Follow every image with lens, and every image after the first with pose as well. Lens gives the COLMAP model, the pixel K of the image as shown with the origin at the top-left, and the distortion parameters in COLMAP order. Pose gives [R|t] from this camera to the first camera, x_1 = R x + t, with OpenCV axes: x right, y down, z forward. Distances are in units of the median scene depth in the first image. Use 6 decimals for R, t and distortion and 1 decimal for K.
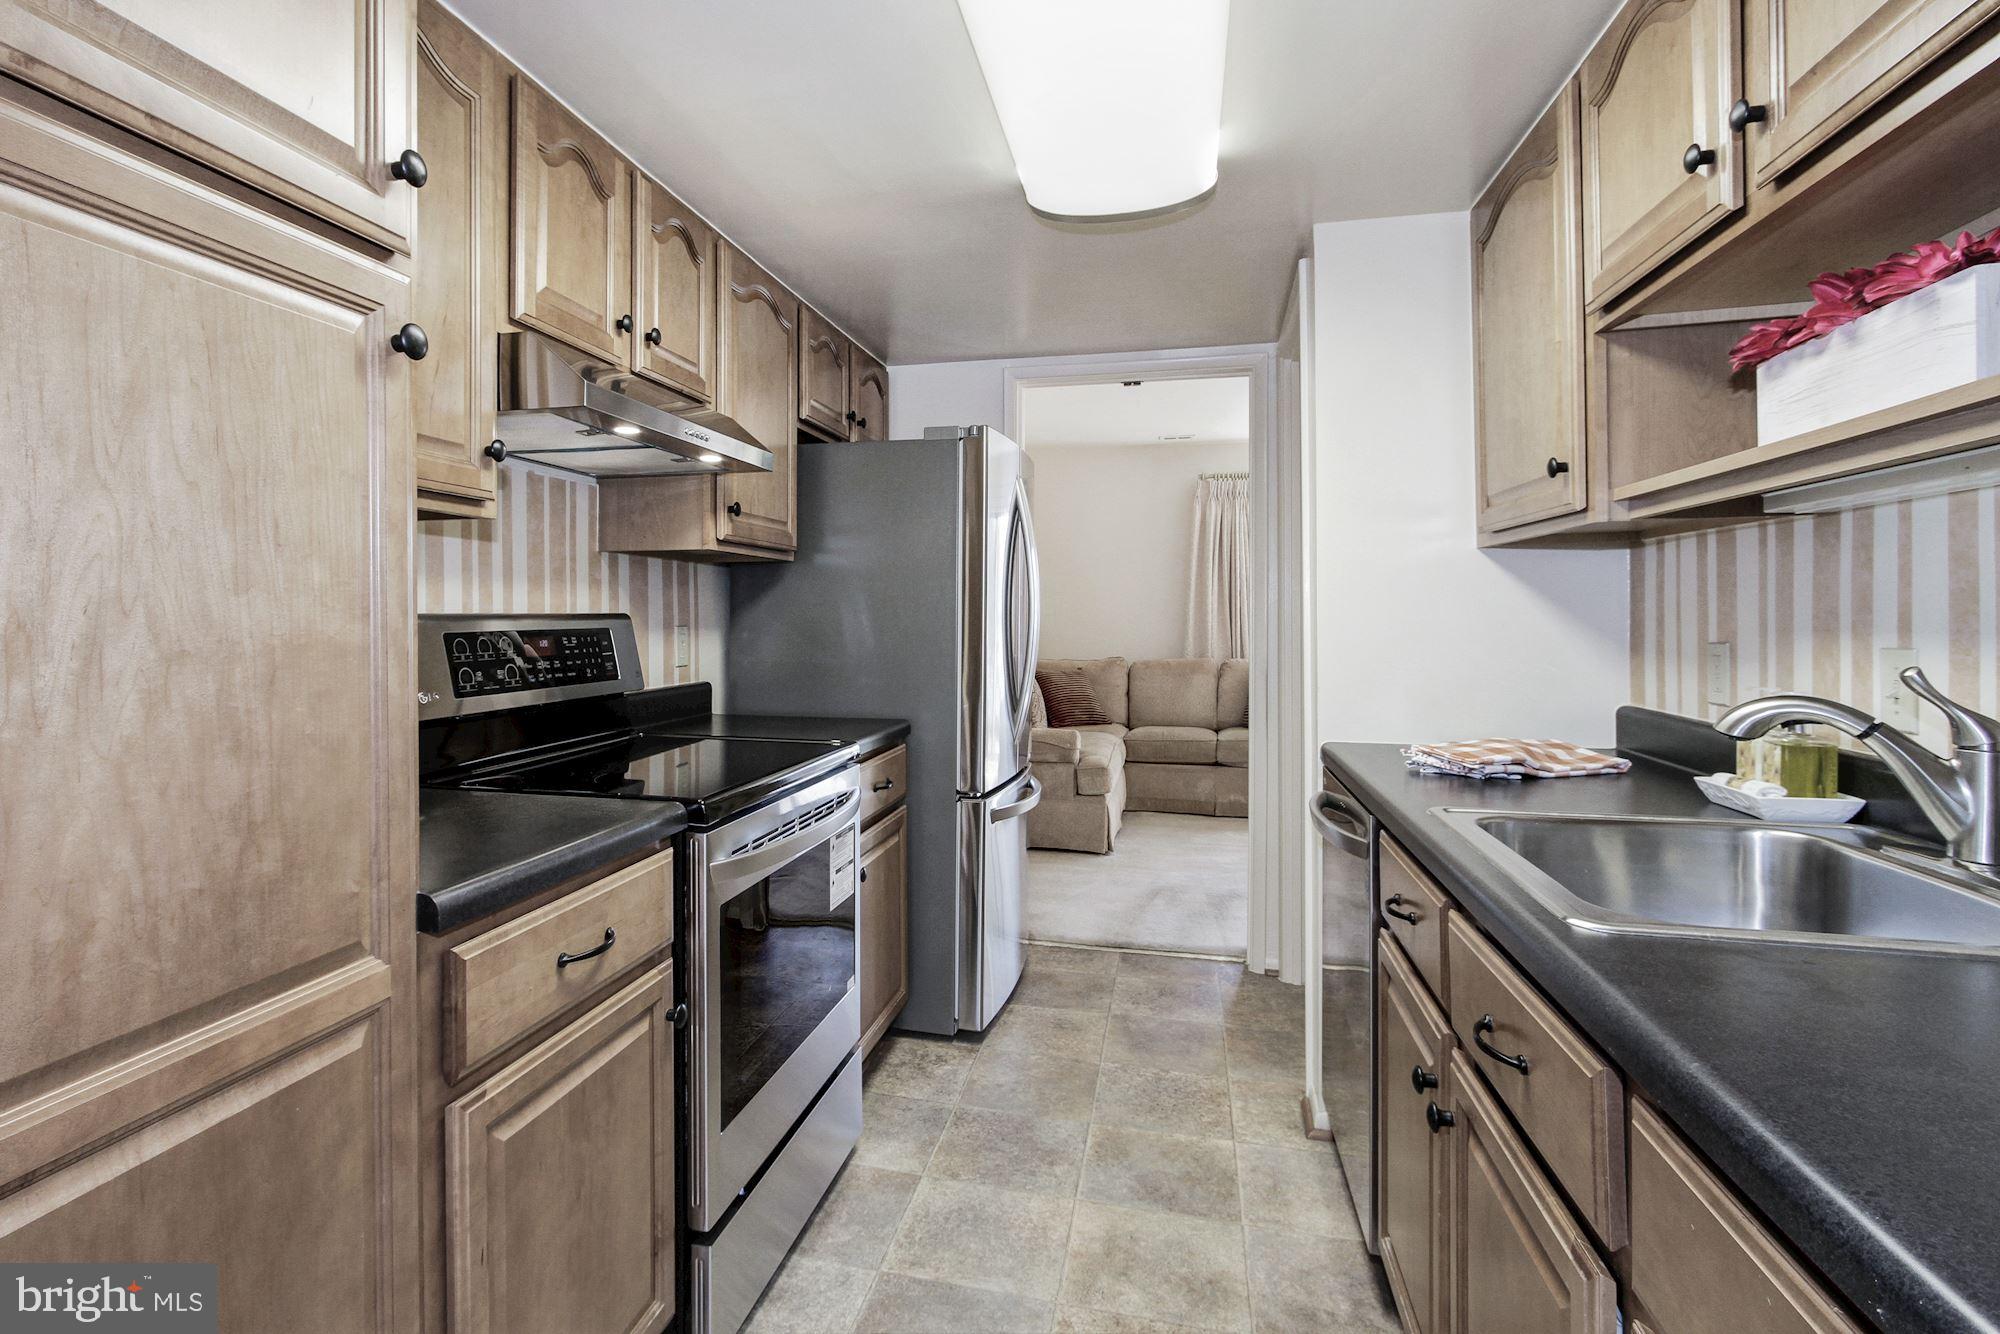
lens RADIAL K [[1017.8, 0, 908.5], [0, 1017.8, 613.6], [0, 0, 1]] dist [-0.002134, 0.000425]
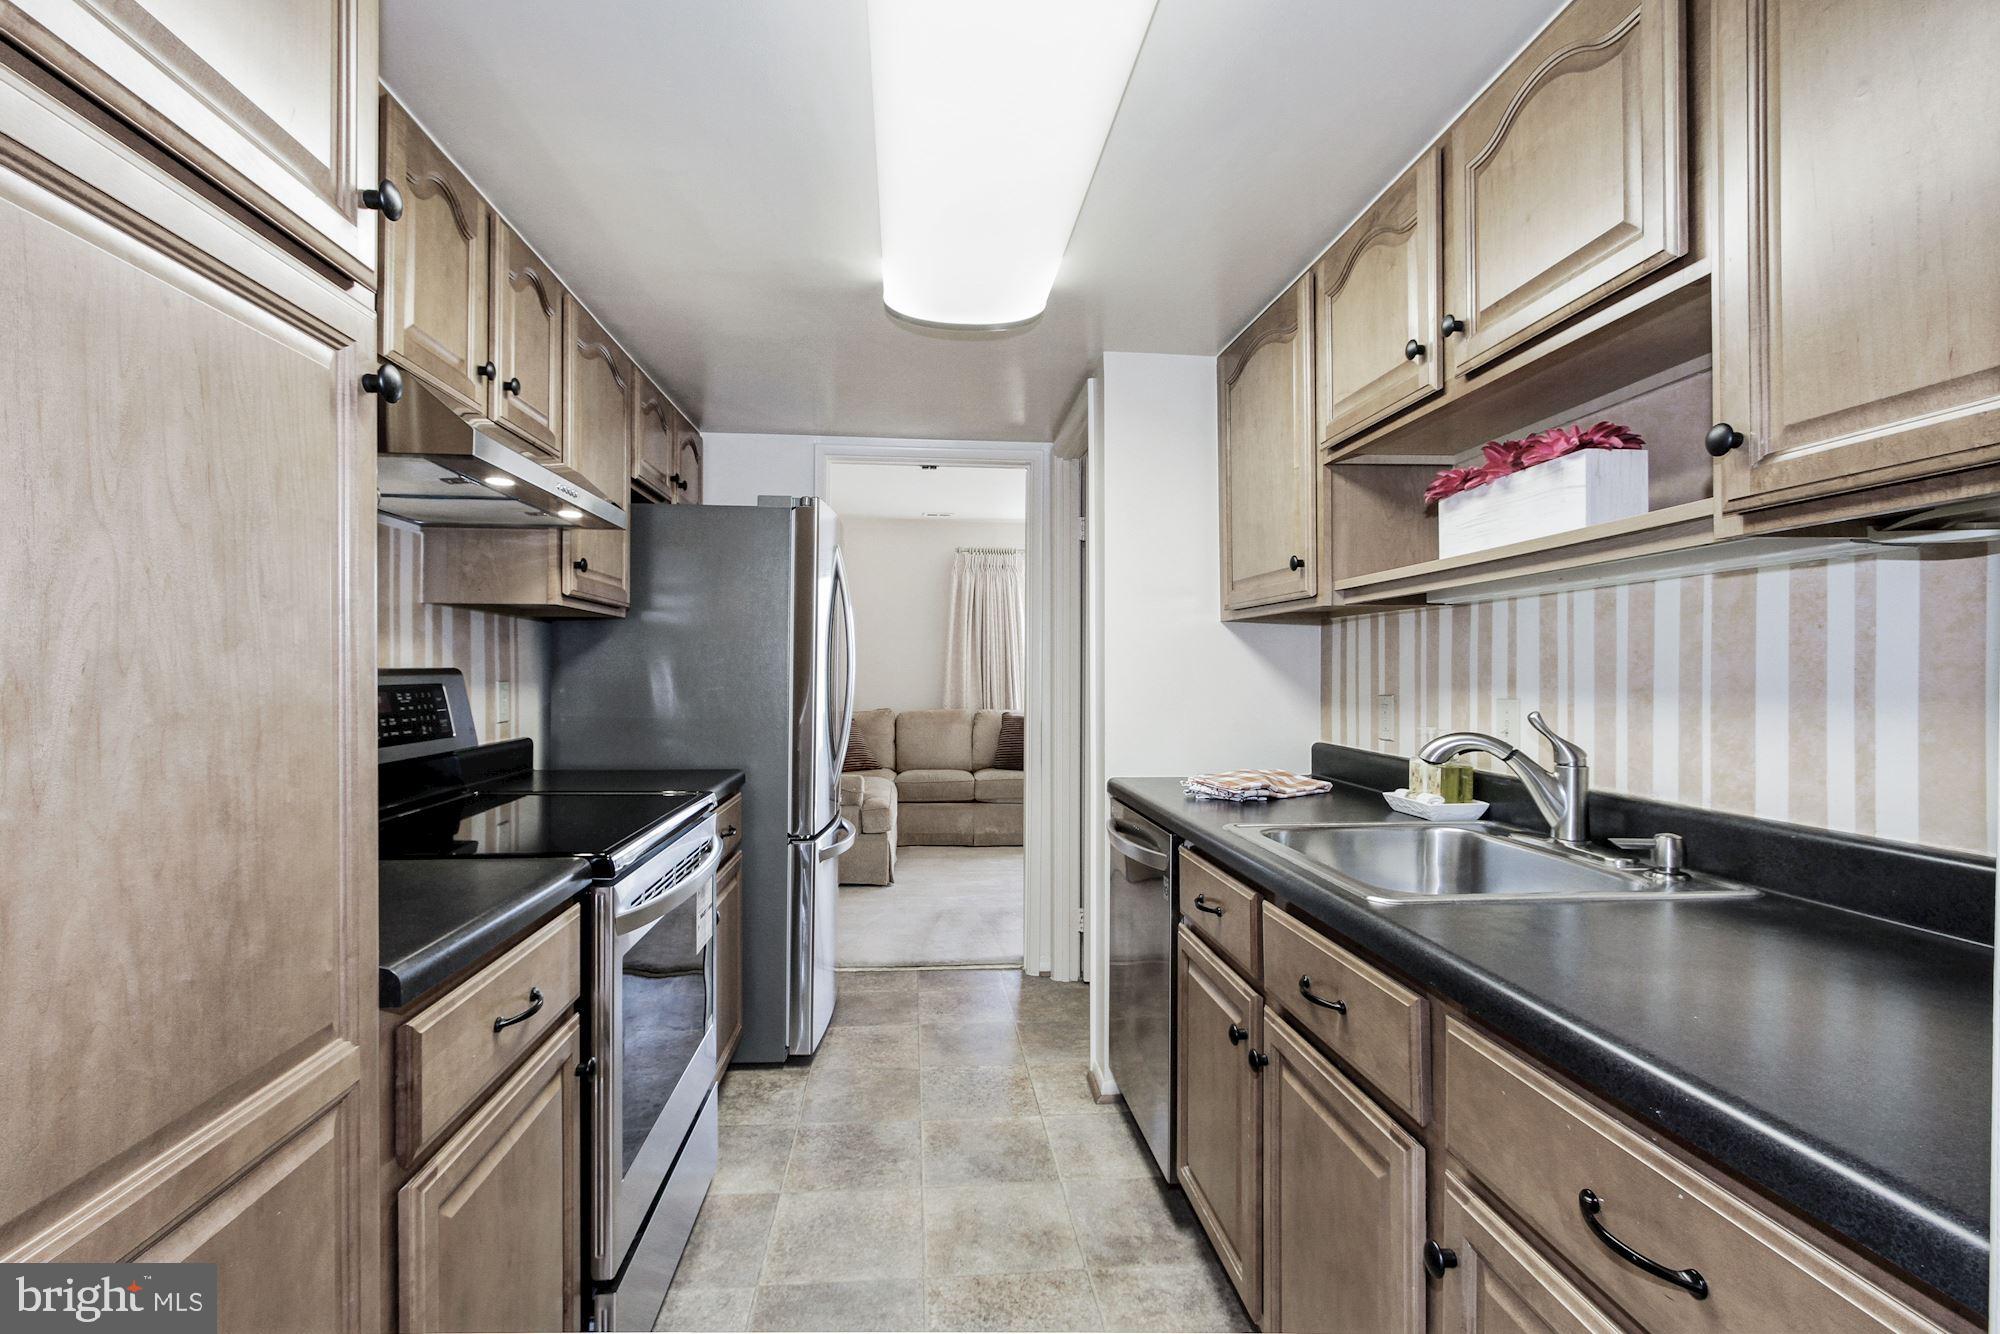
lens RADIAL K [[936.3, 0, 993.6], [0, 936.3, 669.4], [0, 0, 1]] dist [-0.003382, 0.001266]
pose [[0.937735, 0.005725, 0.347306, -0.146523], [-0.006055, 0.999982, -0.000135, -0.002806], [-0.347300, -0.001976, 0.937752, -0.005542]]
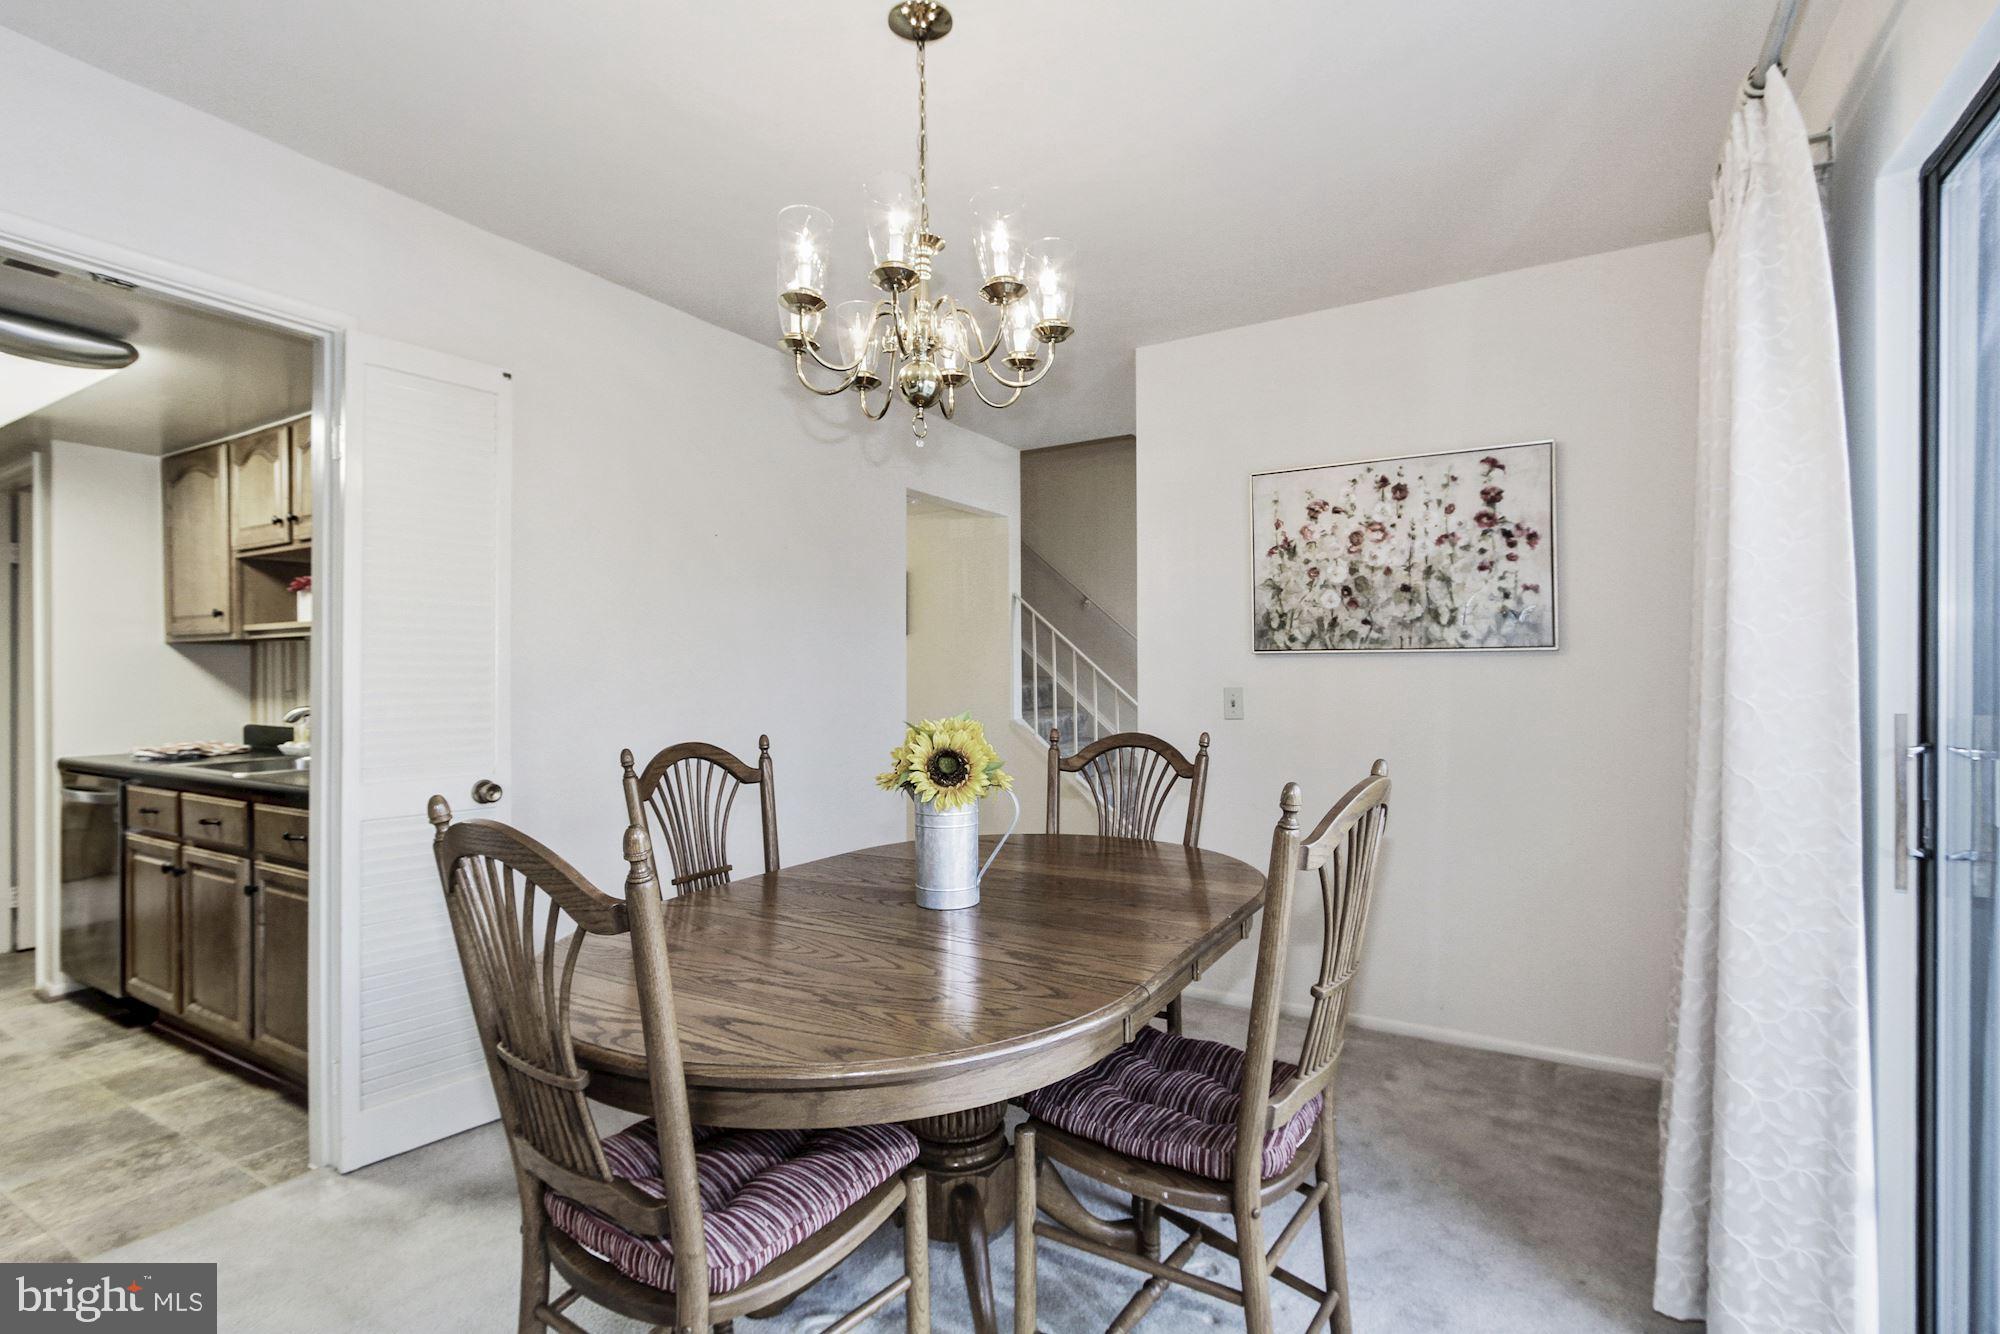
lens RADIAL K [[949.3, 0, 989.0], [0, 949.3, 676.9], [0, 0, 1]] dist [-0.000255, -0.000301]
pose [[0.281580, 0.000877, 0.959537, -0.837921], [-0.000609, 1.000000, -0.000735, -0.003599], [-0.959538, -0.000378, 0.281580, -1.147390]]
